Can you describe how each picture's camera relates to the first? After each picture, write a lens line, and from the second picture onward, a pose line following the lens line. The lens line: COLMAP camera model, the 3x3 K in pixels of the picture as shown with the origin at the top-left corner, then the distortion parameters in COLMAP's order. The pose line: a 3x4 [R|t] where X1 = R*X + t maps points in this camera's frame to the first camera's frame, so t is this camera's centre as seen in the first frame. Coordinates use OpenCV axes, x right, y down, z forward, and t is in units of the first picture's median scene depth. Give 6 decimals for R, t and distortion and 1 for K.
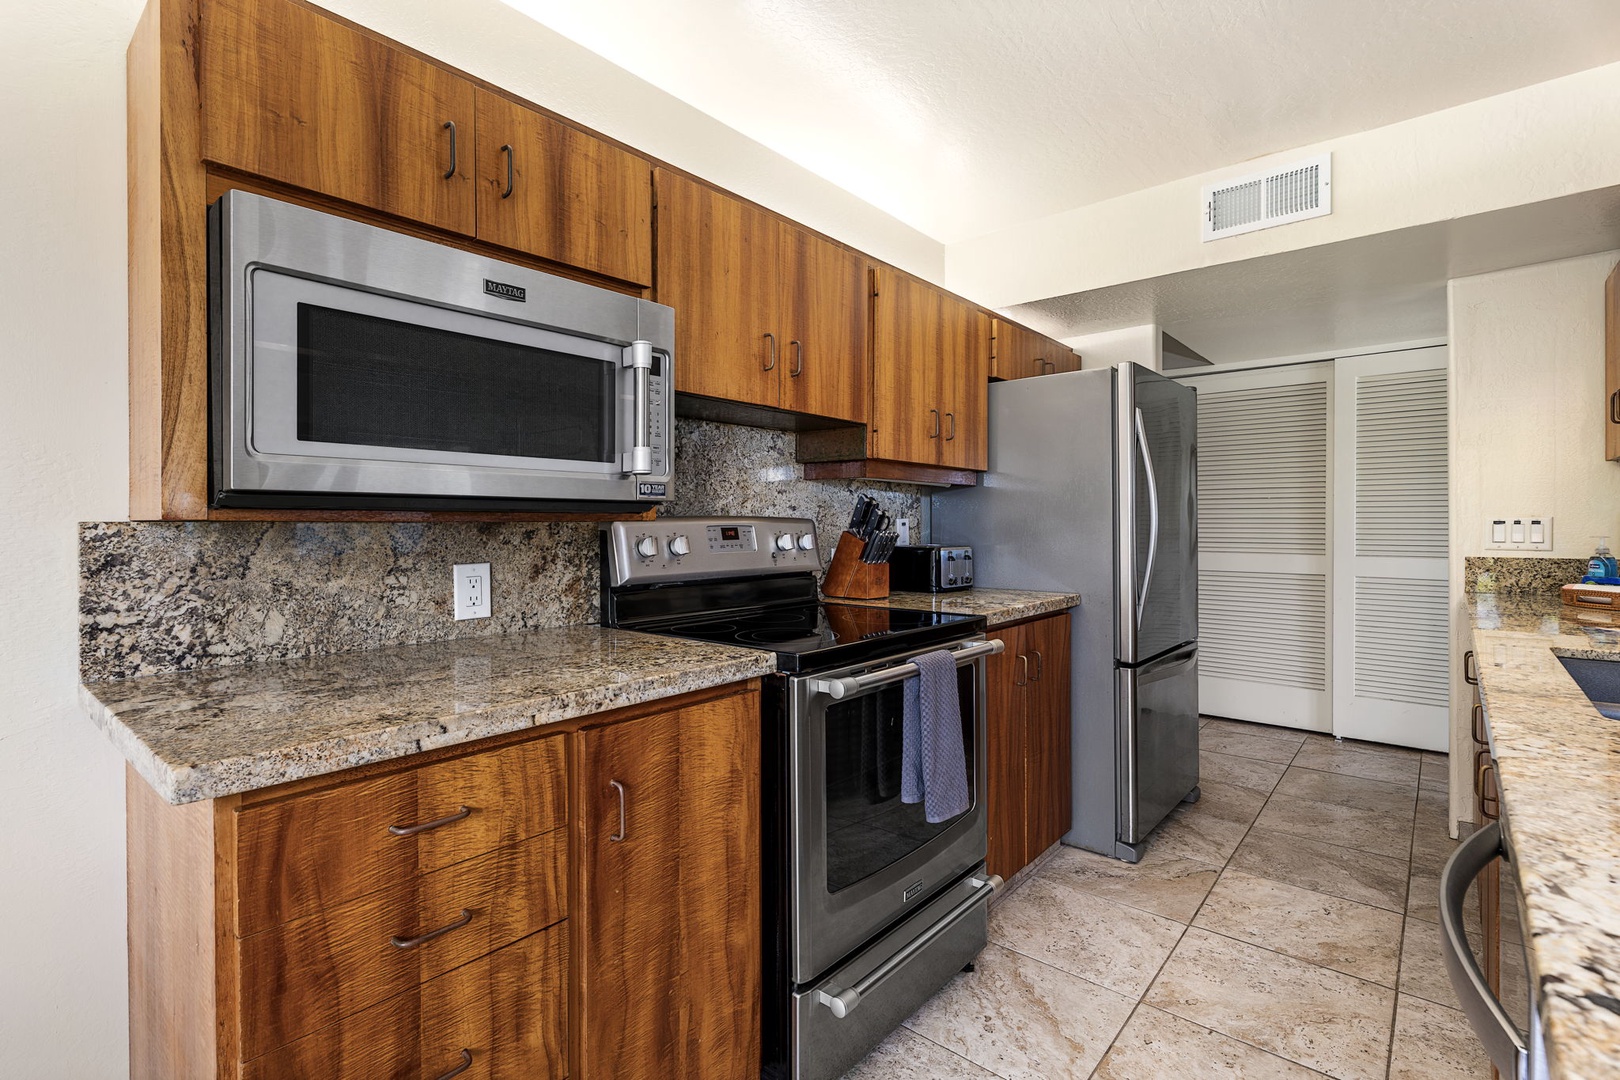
lens RADIAL K [[735.5, 0, 803.9], [0, 735.5, 531.8], [0, 0, 1]] dist [-0.001042, -0.000496]
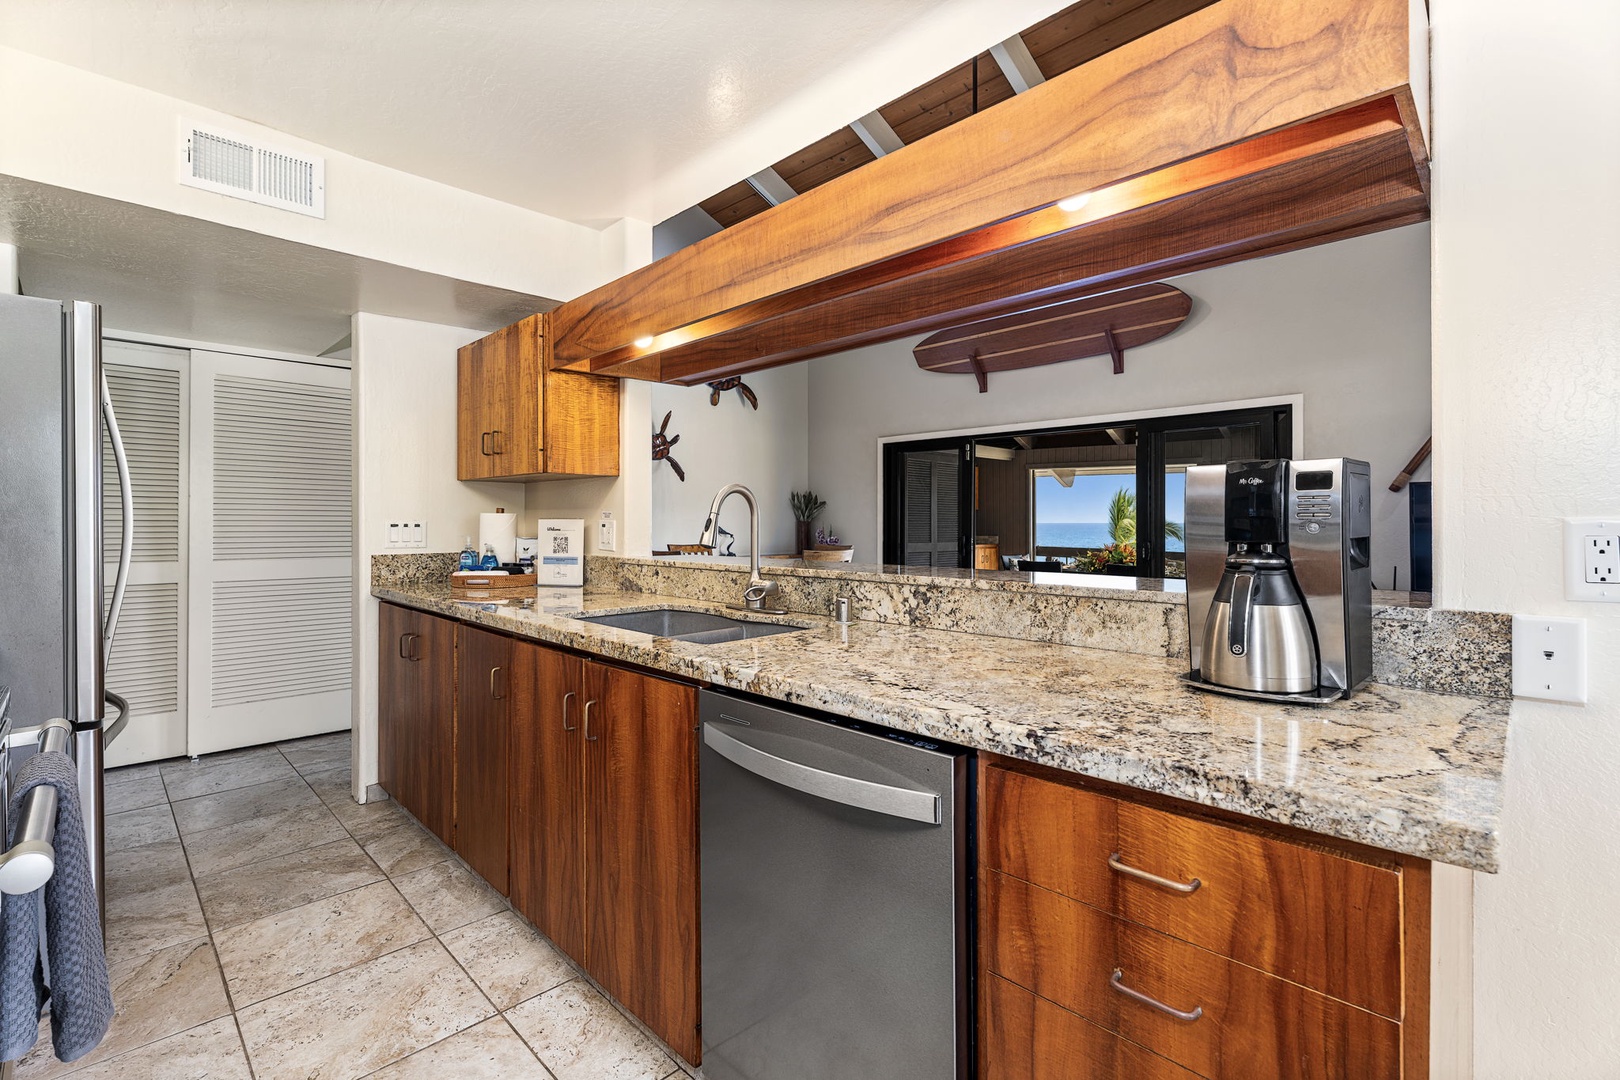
lens RADIAL K [[735.5, 0, 801.5], [0, 735.5, 525.6], [0, 0, 1]] dist [-0.001042, -0.000496]
pose [[0.090170, -0.000800, 0.995926, -0.204212], [0.011985, 0.999928, -0.000282, -0.004444], [-0.995854, 0.011961, 0.090173, 0.237953]]
